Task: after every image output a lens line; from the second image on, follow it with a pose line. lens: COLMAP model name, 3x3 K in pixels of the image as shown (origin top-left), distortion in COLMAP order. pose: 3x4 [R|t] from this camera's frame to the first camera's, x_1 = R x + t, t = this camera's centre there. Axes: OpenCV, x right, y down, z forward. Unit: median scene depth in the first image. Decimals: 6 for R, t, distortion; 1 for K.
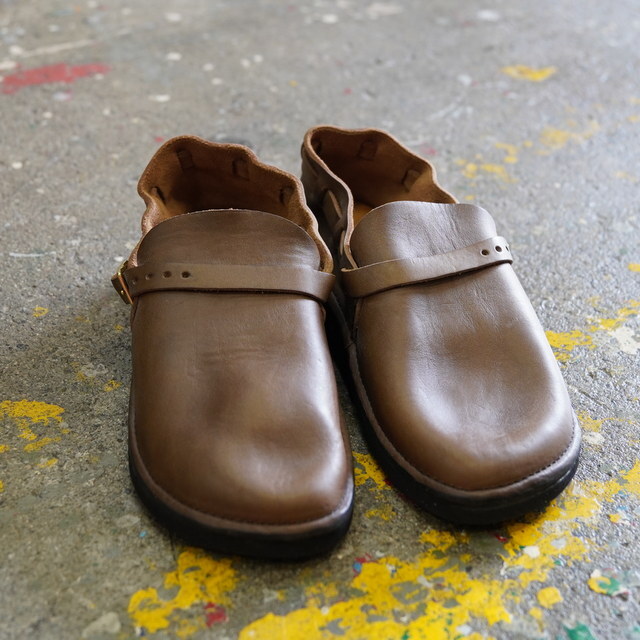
lens RADIAL K [[1276.5, 0, 319.5], [0, 1276.5, 319.5], [0, 0, 1]] dist [0.024265, 0.000000]
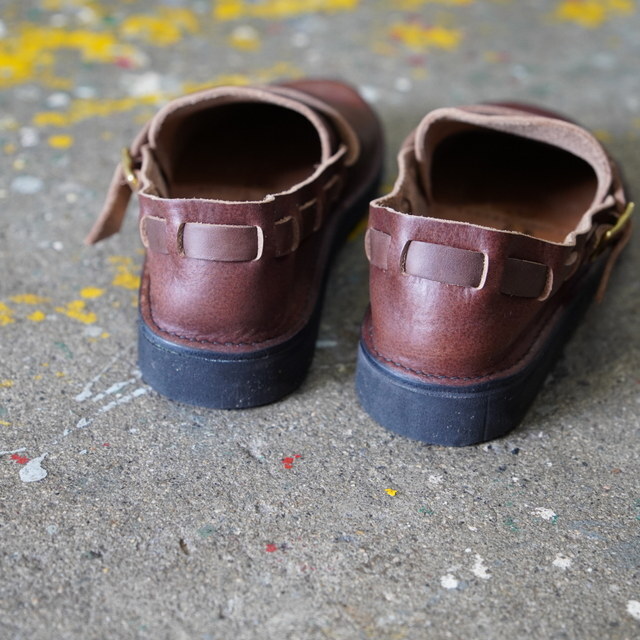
lens RADIAL K [[1684.3, 0, 322.9], [0, 1684.3, 319.6], [0, 0, 1]] dist [0.292424, 0.000000]
pose [[-0.973742, -0.194544, 0.118236, -0.066533], [0.033981, 0.389340, 0.920467, -0.918855], [-0.225106, 0.900315, -0.372505, 1.340819]]
